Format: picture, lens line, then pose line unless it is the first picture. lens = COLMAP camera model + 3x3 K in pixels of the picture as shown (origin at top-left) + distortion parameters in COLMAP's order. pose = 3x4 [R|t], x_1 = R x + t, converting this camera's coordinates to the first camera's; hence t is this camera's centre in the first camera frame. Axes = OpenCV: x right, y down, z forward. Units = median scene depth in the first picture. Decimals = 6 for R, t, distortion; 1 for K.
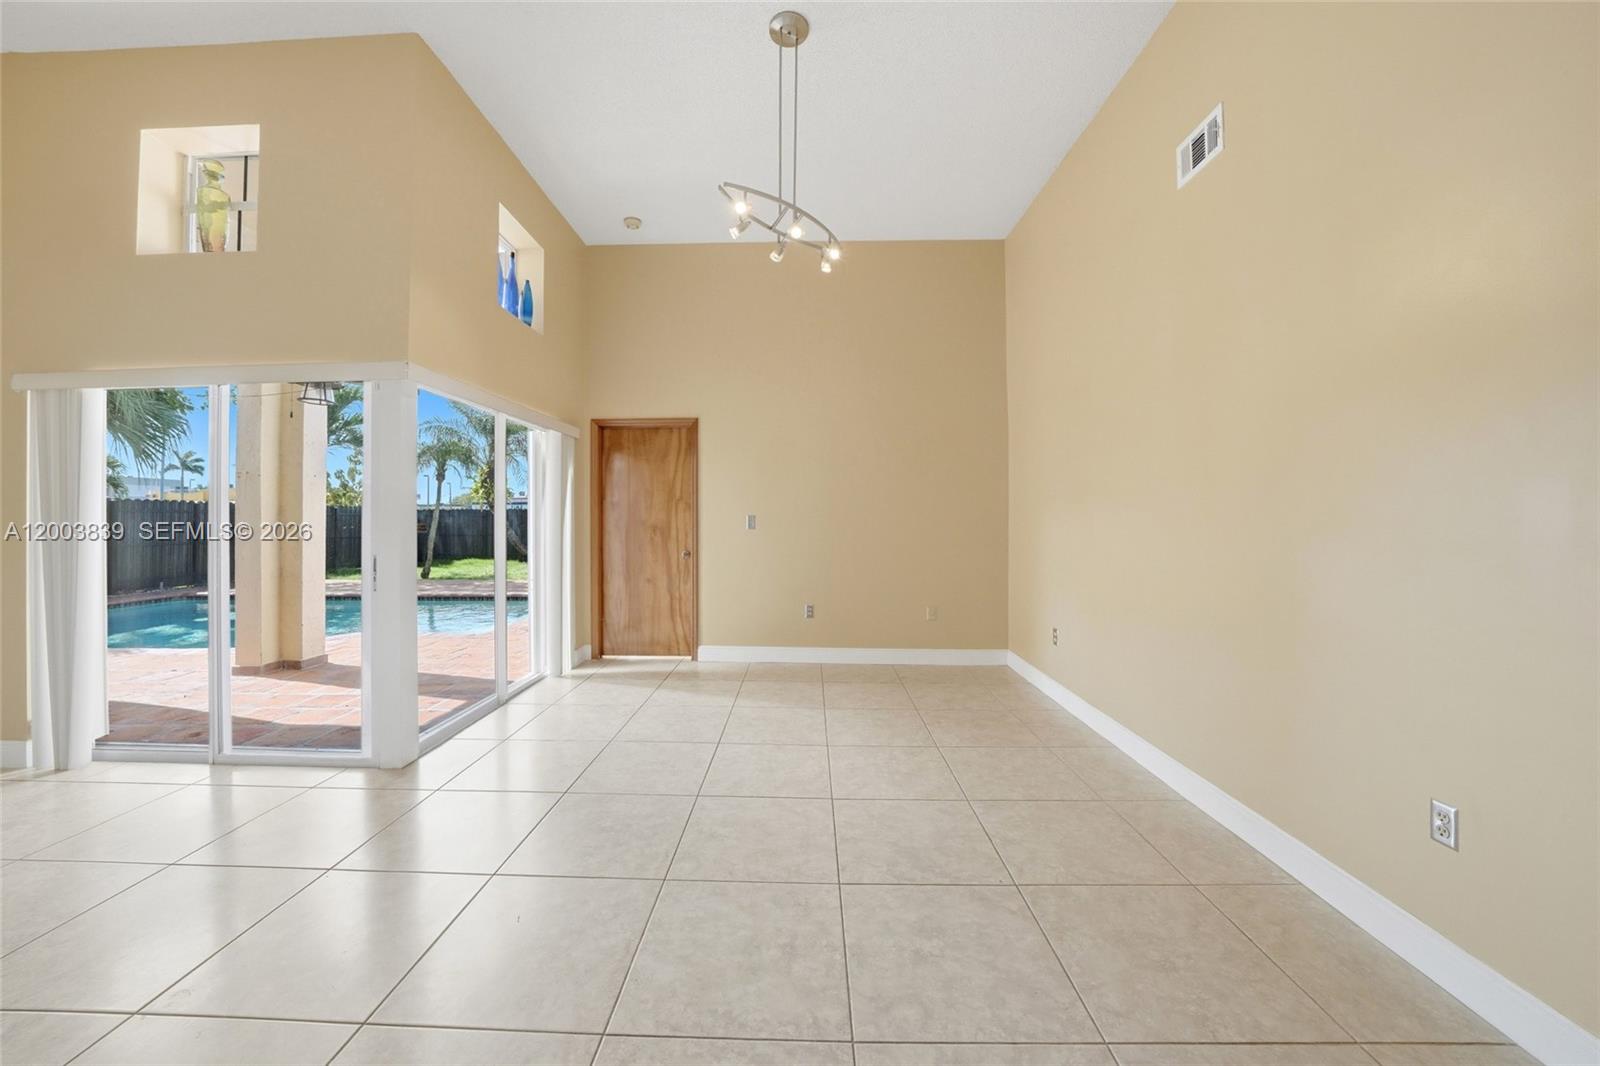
lens RADIAL K [[581.5, 0, 794.9], [0, 581.5, 521.3], [0, 0, 1]] dist [-0.008987, -0.000059]
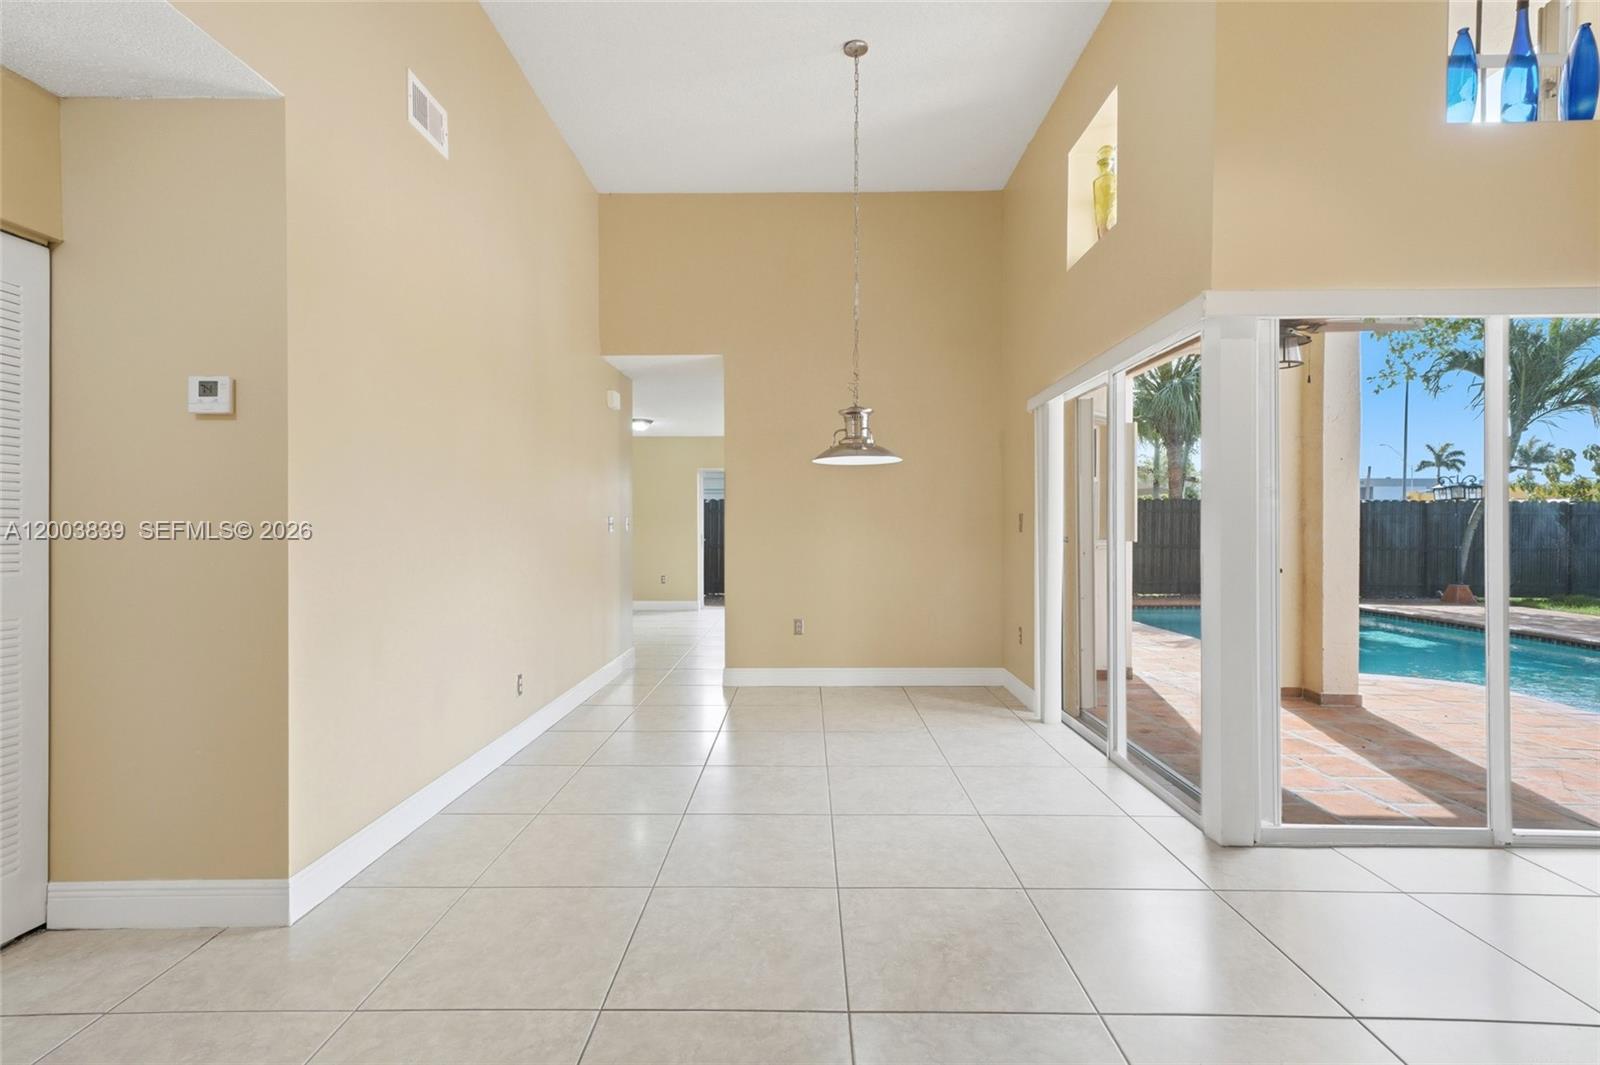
lens RADIAL K [[736.2, 0, 794.6], [0, 736.2, 525.3], [0, 0, 1]] dist [0.006001, 0.001408]
pose [[0.002599, 0.000897, -0.999996, 0.150547], [-0.005835, 0.999983, 0.000881, 0.013984], [0.999980, 0.005832, 0.002604, 0.272407]]
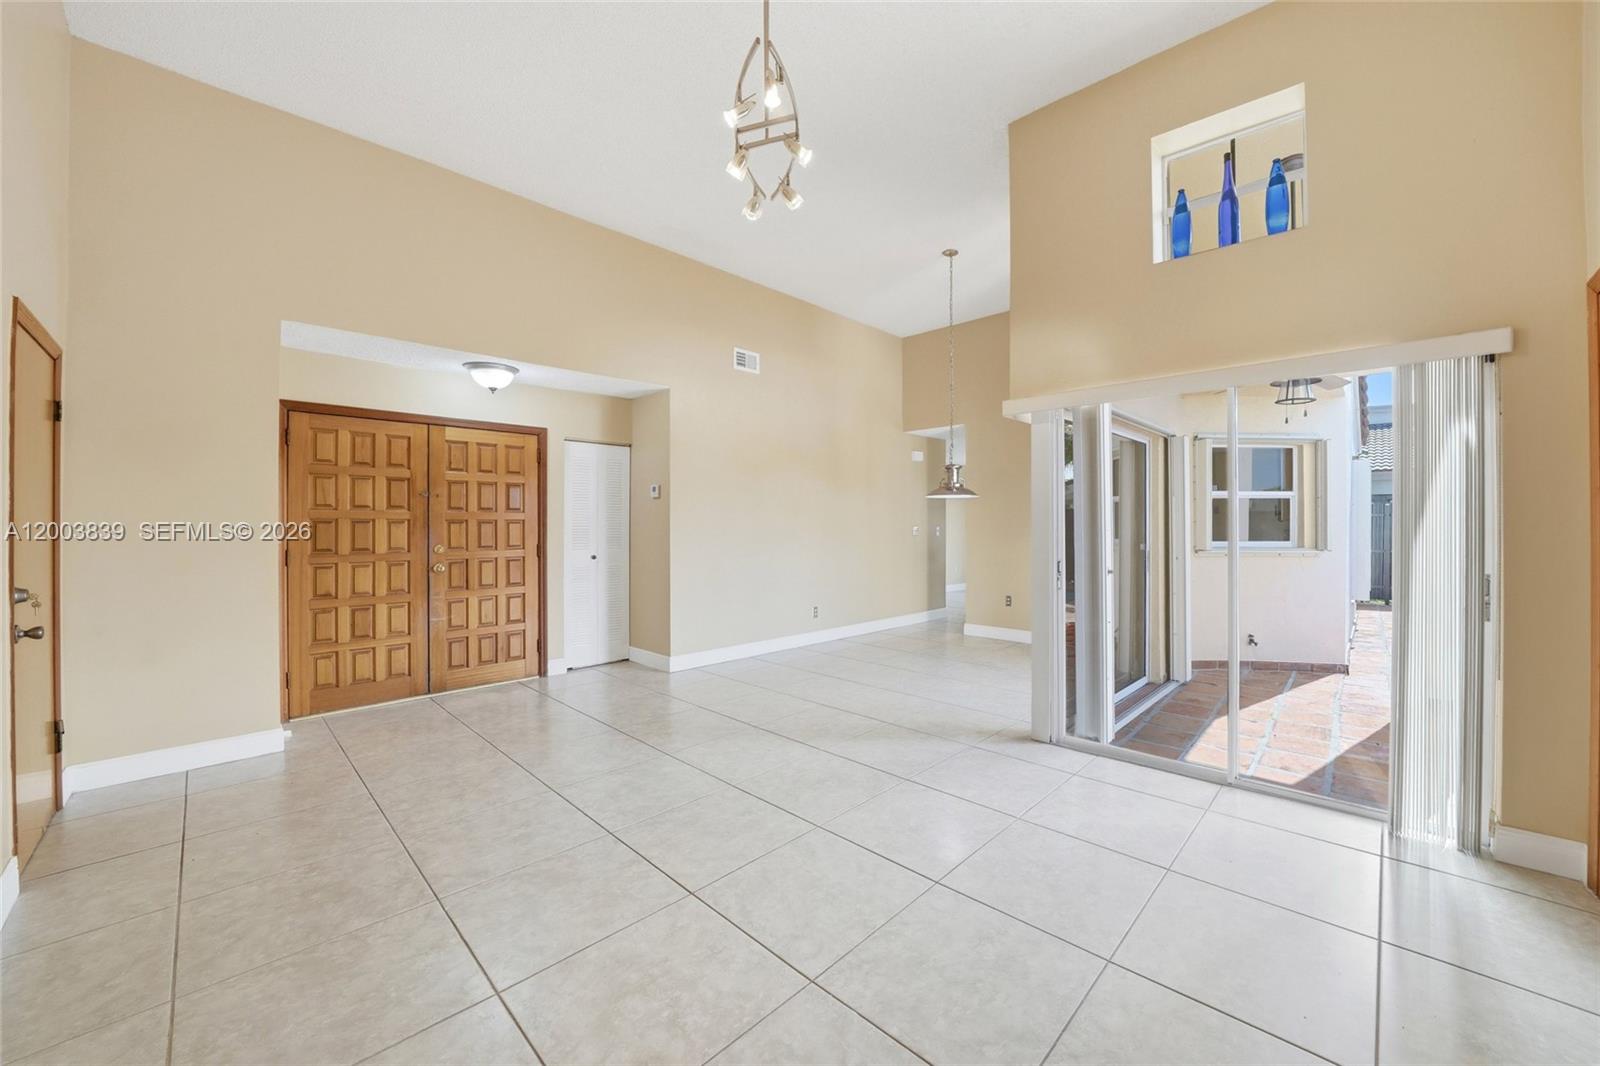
lens RADIAL K [[597.6, 0, 863.1], [0, 597.6, 525.1], [0, 0, 1]] dist [-0.013131, -0.000078]
pose [[-0.647845, 0.001547, -0.761771, 0.283662], [-0.004672, 0.999971, 0.006004, -0.009883], [0.761758, 0.007448, -0.647819, 0.920555]]
